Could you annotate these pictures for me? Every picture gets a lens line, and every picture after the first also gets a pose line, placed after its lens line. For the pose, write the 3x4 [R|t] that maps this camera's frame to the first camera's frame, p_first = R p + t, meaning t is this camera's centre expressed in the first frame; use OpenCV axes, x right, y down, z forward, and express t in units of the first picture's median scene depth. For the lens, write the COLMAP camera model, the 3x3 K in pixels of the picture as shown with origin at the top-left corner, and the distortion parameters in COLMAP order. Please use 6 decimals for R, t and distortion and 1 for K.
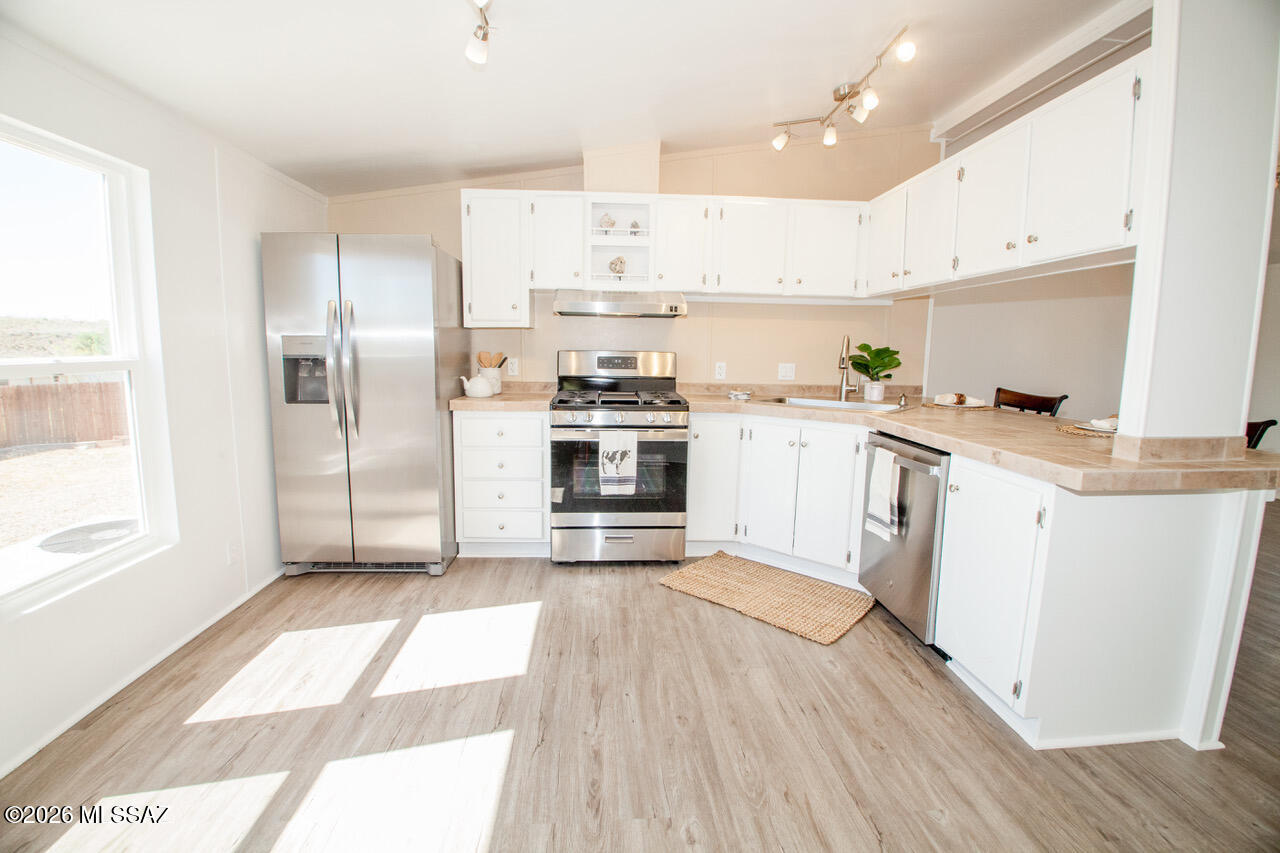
lens RADIAL K [[563.6, 0, 628.7], [0, 563.6, 422.3], [0, 0, 1]] dist [-0.029988, -0.006727]
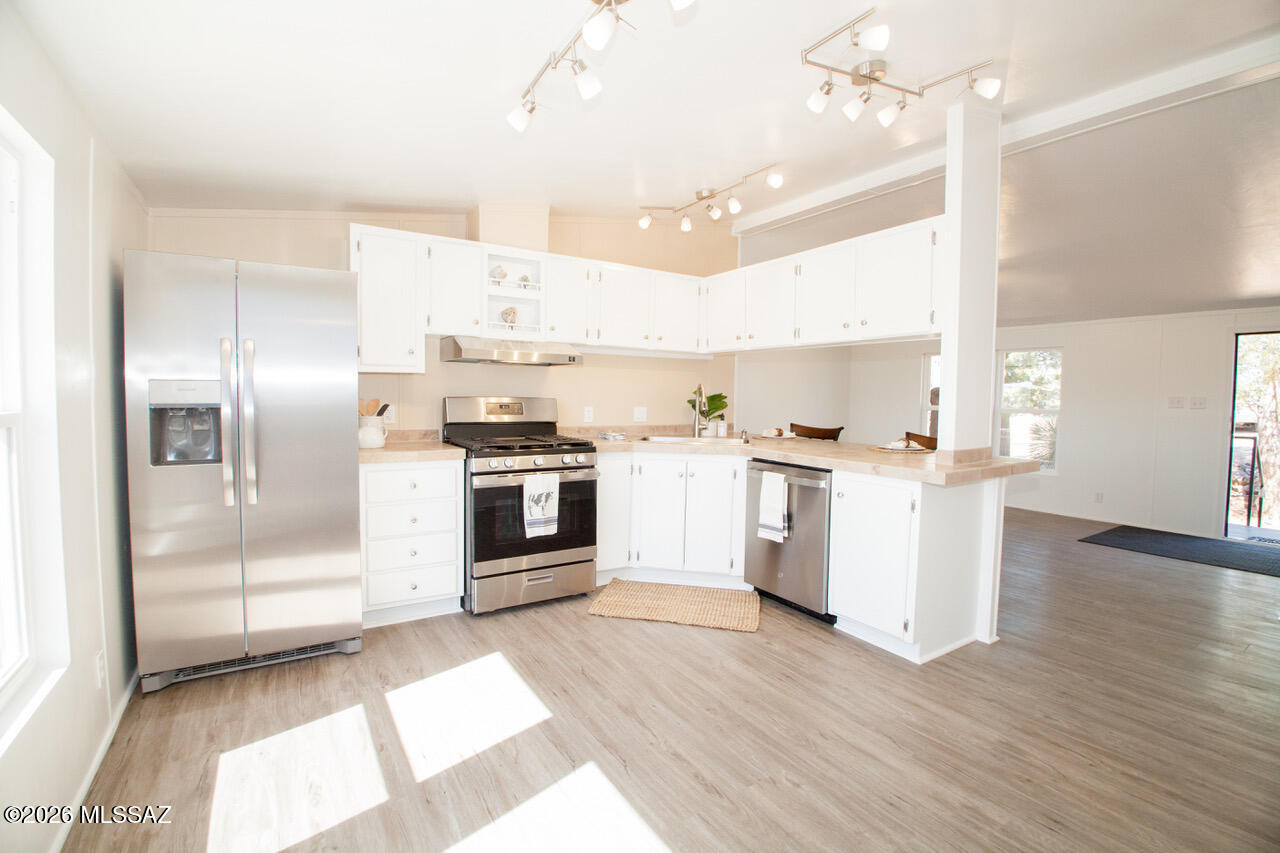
lens RADIAL K [[563.6, 0, 628.7], [0, 563.6, 422.3], [0, 0, 1]] dist [-0.029988, -0.006727]
pose [[0.875131, -0.024161, 0.483282, -0.374254], [0.060454, 0.996387, -0.059658, -0.008013], [-0.480094, 0.081425, 0.873430, 0.004200]]
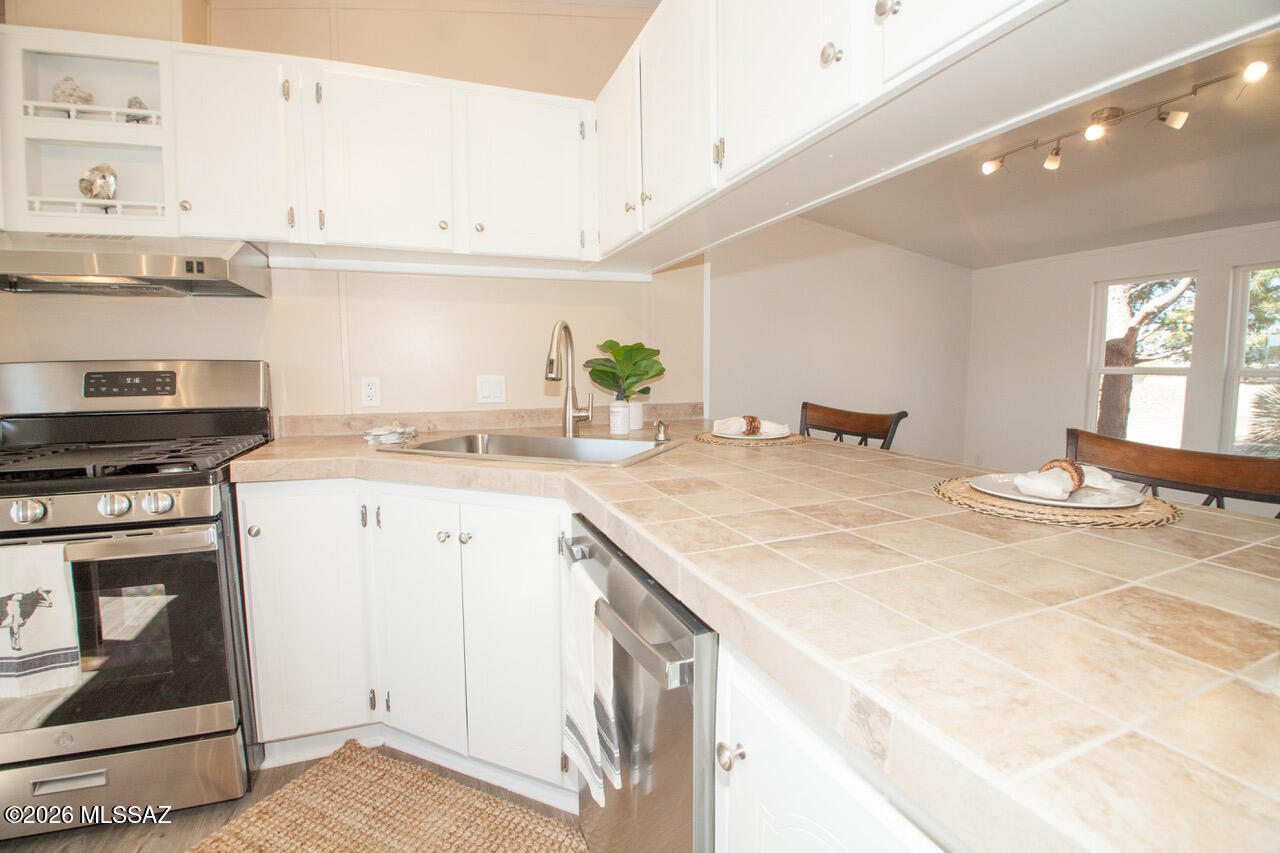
lens RADIAL K [[563.6, 0, 628.7], [0, 563.6, 422.3], [0, 0, 1]] dist [-0.029988, -0.006727]
pose [[0.953170, -0.049419, 0.298372, 0.299604], [0.058717, 0.998026, -0.022274, -0.040518], [-0.296682, 0.038750, 0.954190, 0.479139]]
